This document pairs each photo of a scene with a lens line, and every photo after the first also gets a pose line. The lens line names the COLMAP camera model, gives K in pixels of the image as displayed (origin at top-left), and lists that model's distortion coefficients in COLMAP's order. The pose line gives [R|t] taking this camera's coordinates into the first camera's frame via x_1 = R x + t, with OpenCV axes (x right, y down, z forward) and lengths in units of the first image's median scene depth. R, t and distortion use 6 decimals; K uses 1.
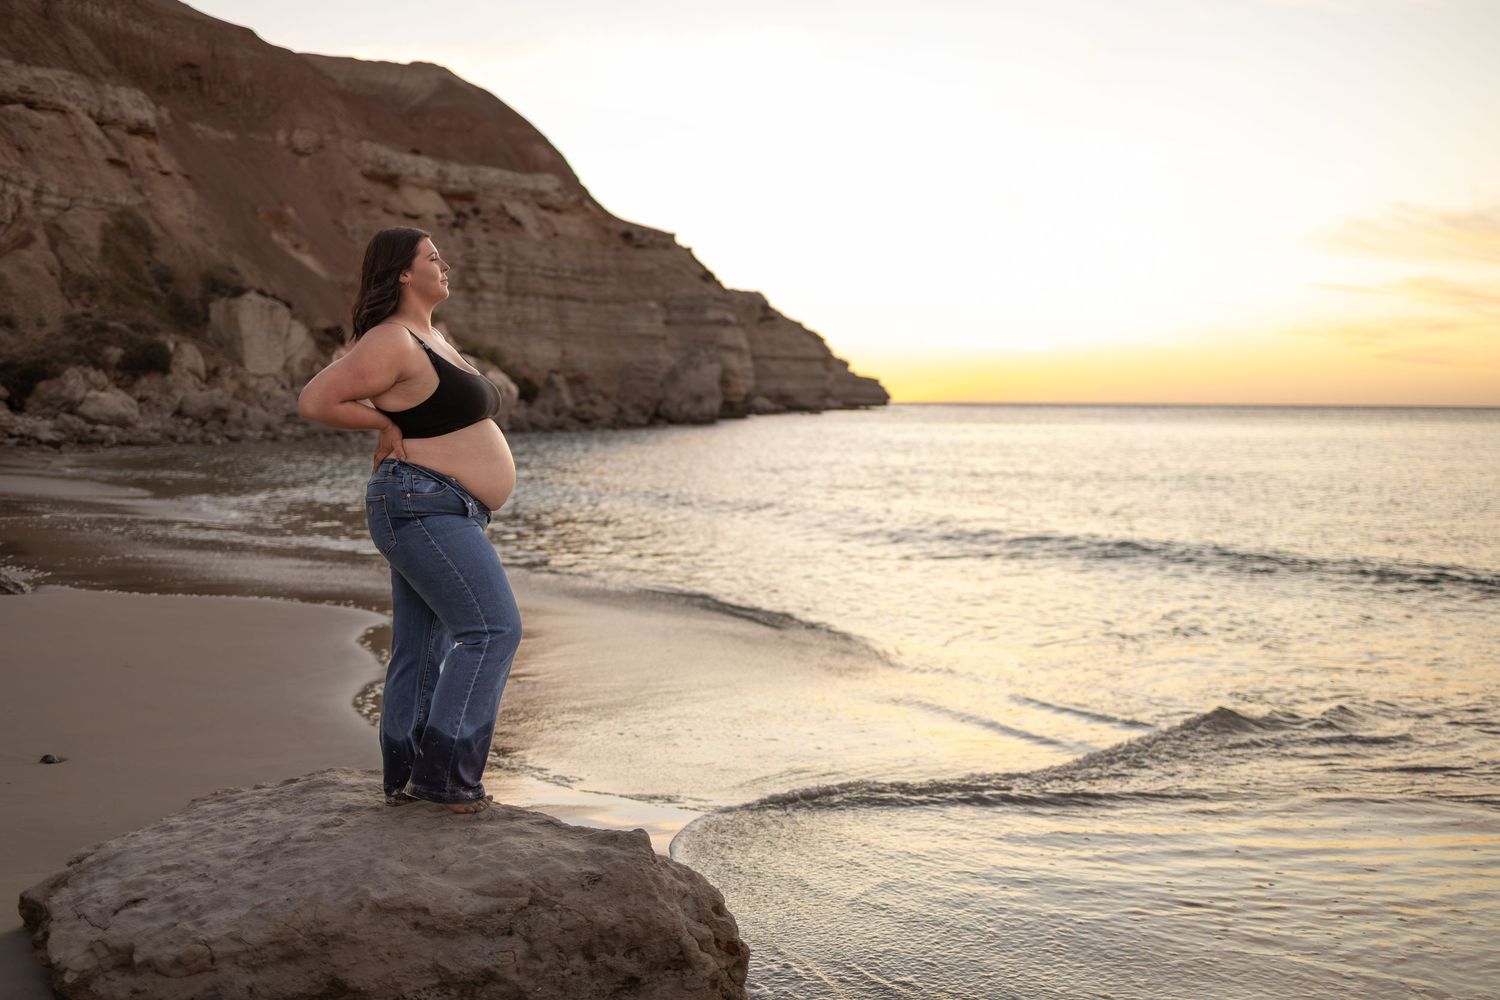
lens RADIAL K [[1506.3, 0, 750.0], [0, 1506.3, 500.0], [0, 0, 1]] dist [0.012153, 0.005066]
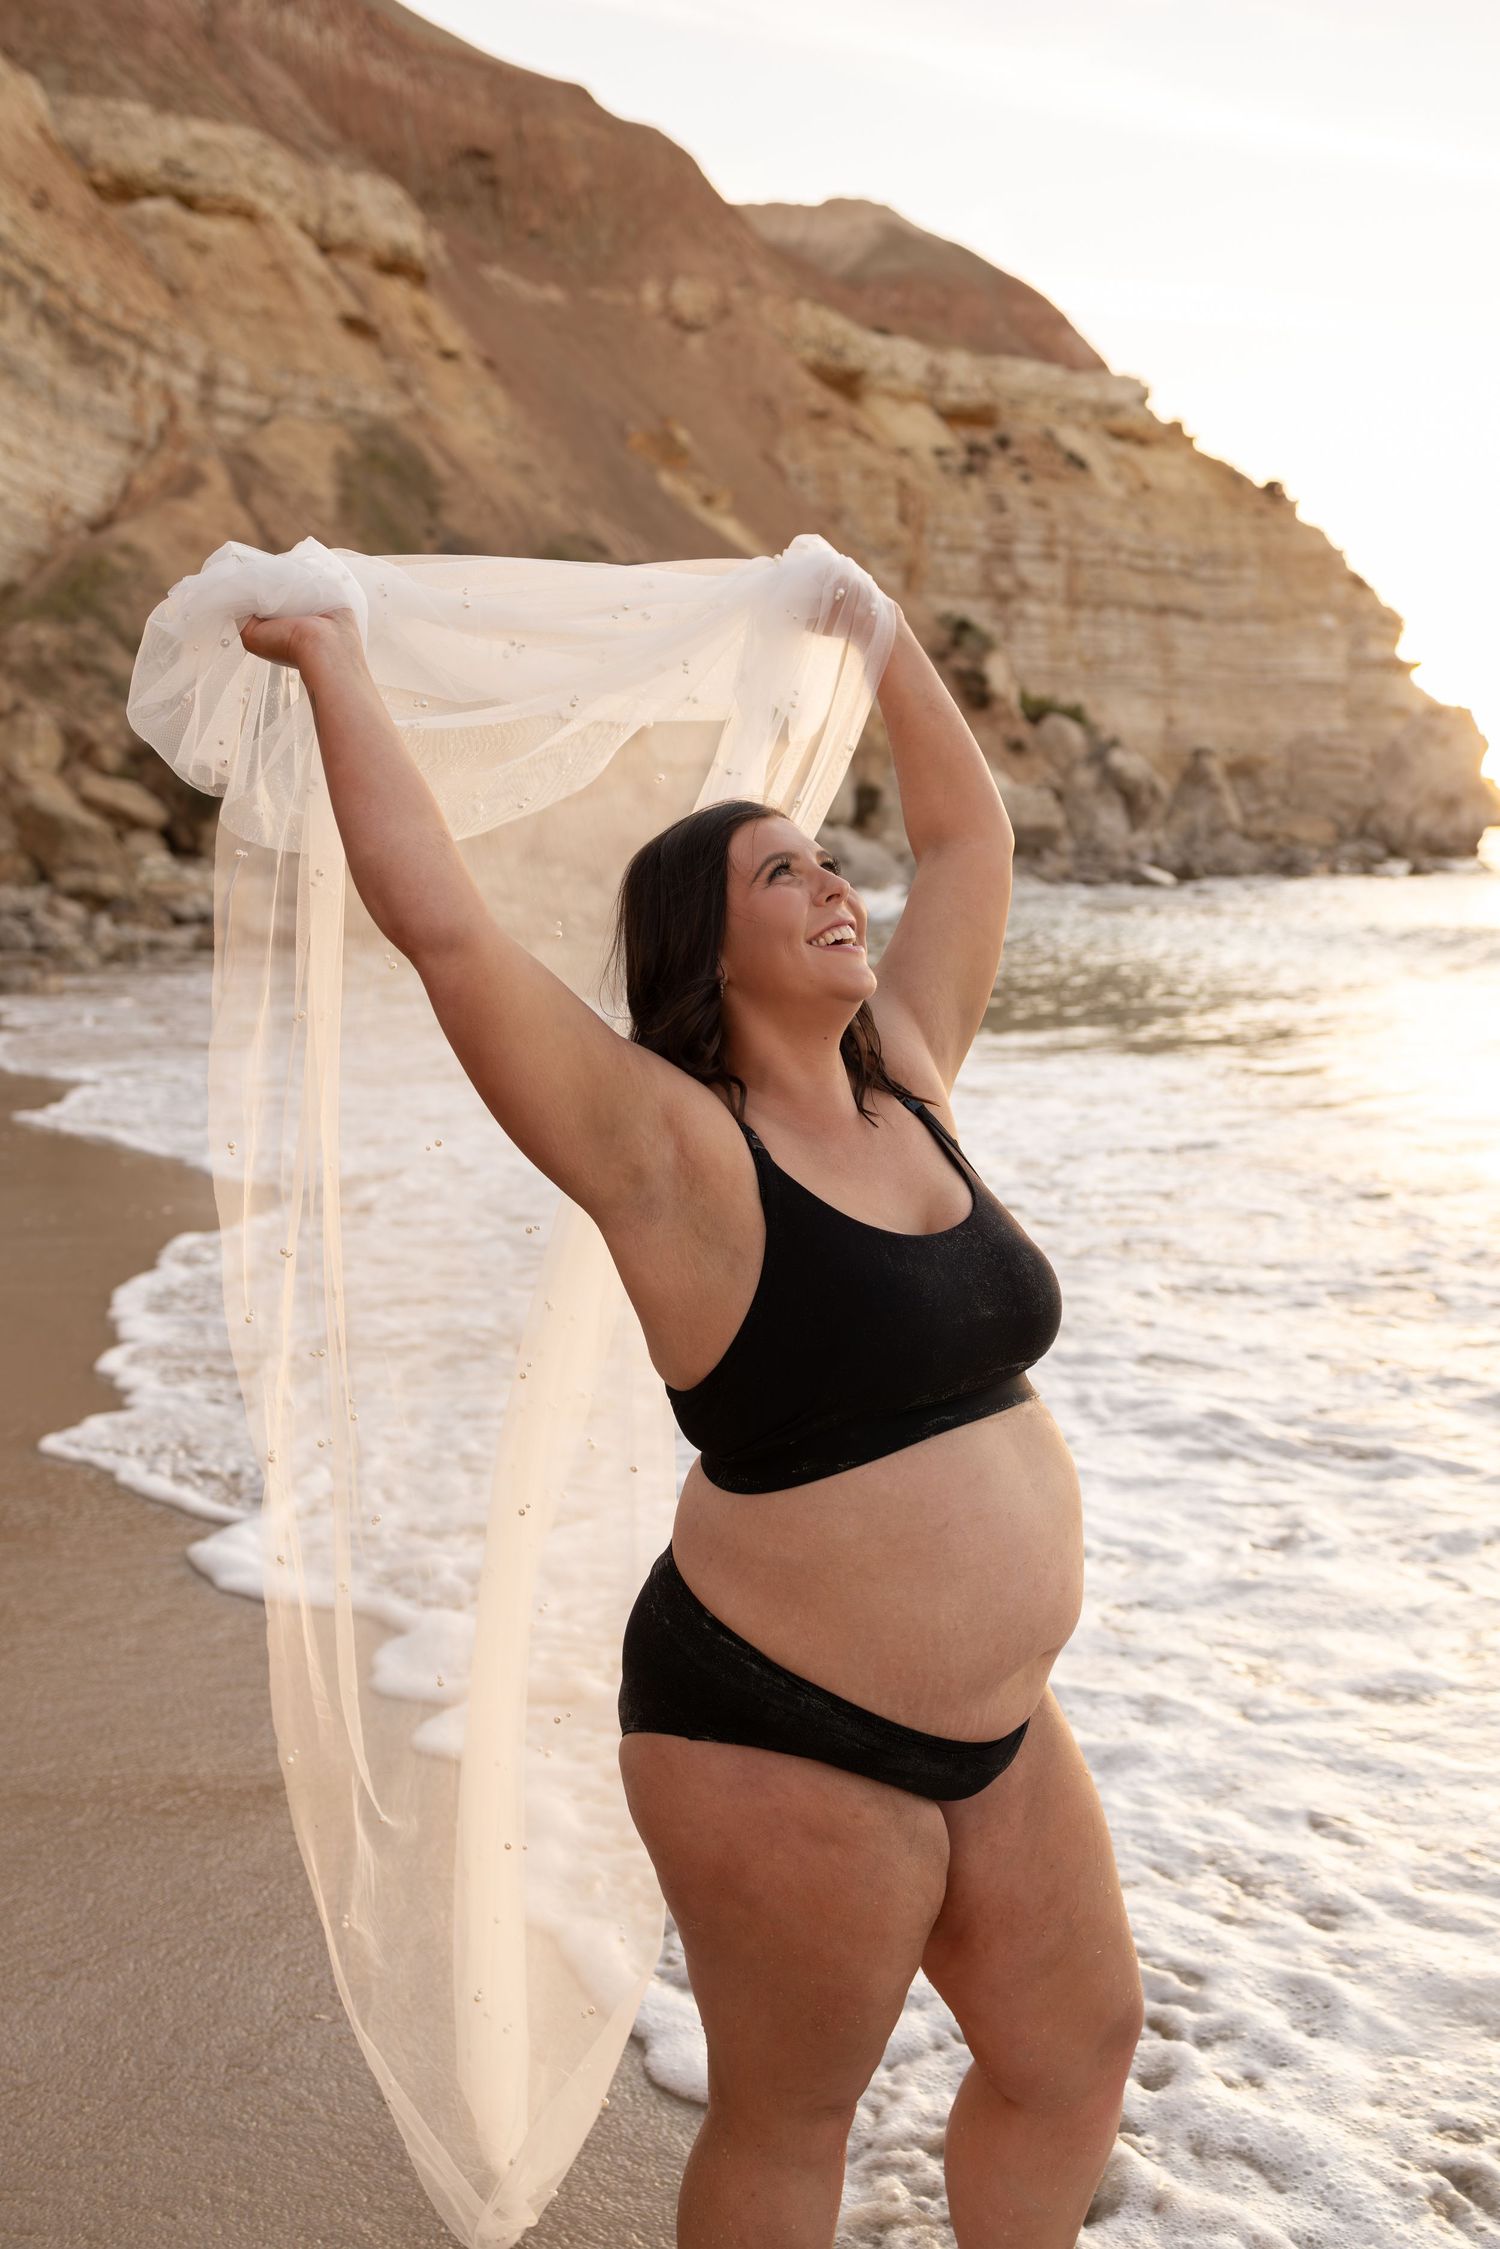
lens RADIAL K [[2216.0, 0, 750.0], [0, 2216.0, 1124.5], [0, 0, 1]] dist [0.010002, 0.002789]
pose [[0.980776, -0.000359, -0.195138, -0.160558], [0.013286, 0.997801, 0.064938, -0.017086], [0.194685, -0.066282, 0.978624, 0.321709]]
